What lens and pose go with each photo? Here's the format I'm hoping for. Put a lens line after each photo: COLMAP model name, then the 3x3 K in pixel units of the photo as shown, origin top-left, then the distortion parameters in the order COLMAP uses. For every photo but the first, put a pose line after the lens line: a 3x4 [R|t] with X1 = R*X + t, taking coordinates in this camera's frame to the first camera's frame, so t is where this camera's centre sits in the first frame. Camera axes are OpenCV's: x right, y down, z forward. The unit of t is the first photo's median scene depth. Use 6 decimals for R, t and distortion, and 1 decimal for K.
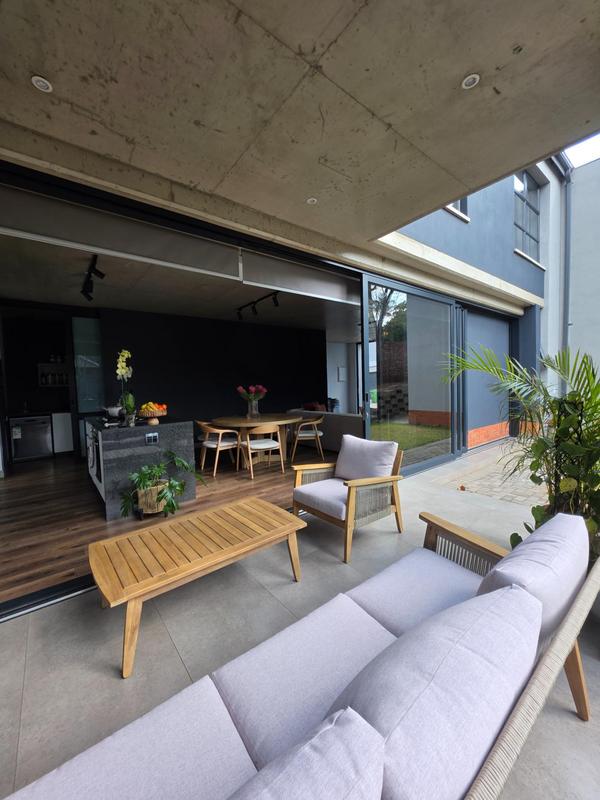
lens RADIAL K [[319.7, 0, 305.7], [0, 319.7, 397.0], [0, 0, 1]] dist [0.004123, -0.000539]
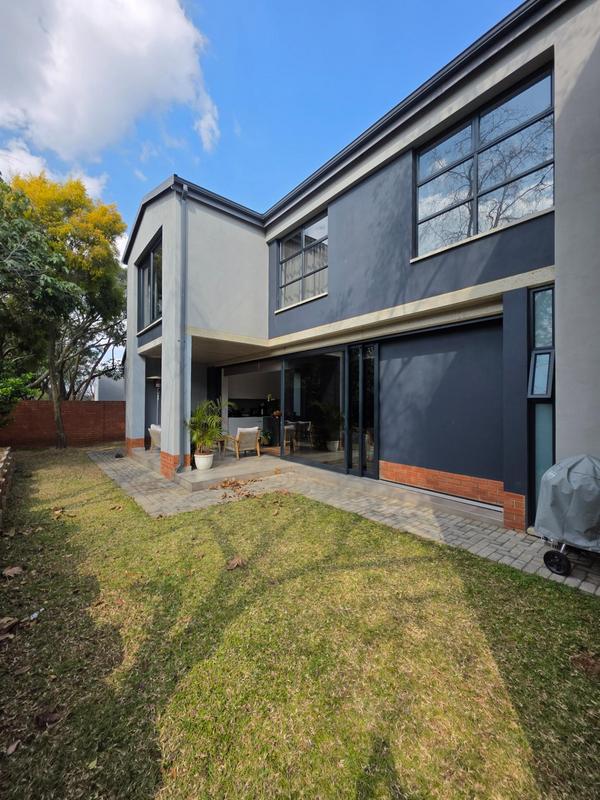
lens RADIAL K [[319.7, 0, 303.2], [0, 319.7, 401.7], [0, 0, 1]] dist [0.004123, -0.000539]
pose [[0.020847, 0.023619, -0.999504, 2.341245], [-0.050553, 0.998467, 0.022541, -0.141604], [0.998504, 0.050058, 0.022009, 1.116588]]
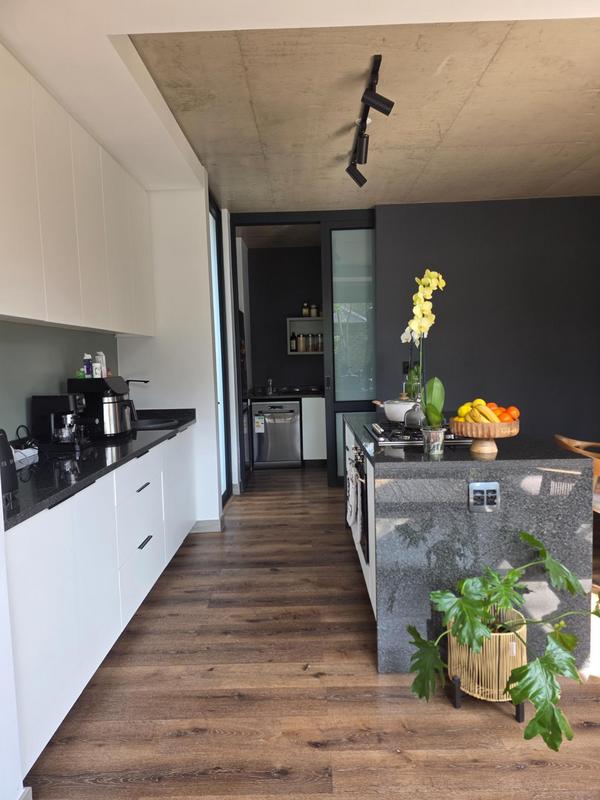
lens RADIAL K [[531.5, 0, 301.6], [0, 531.5, 400.6], [0, 0, 1]] dist [0.040737, -0.000304]
pose [[0.772835, 0.064171, -0.631355, -0.226345], [-0.028052, 0.997356, 0.067032, -0.020732], [0.633987, -0.034094, 0.772592, 0.327793]]
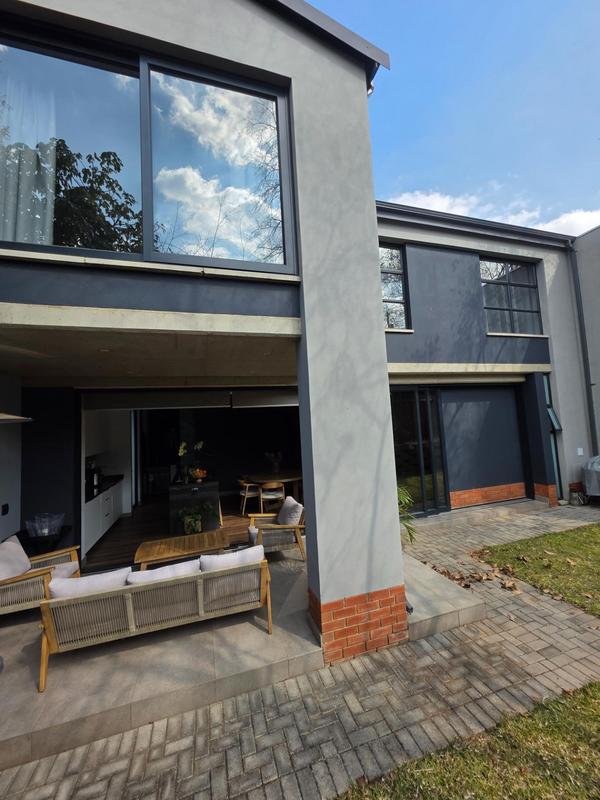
lens RADIAL K [[319.7, 0, 299.8], [0, 319.7, 398.7], [0, 0, 1]] dist [0.004123, -0.000539]
pose [[0.931300, -0.047870, -0.361093, 0.667642], [0.009820, 0.994266, -0.106481, -0.169742], [0.364120, 0.095620, 0.926431, -0.448870]]
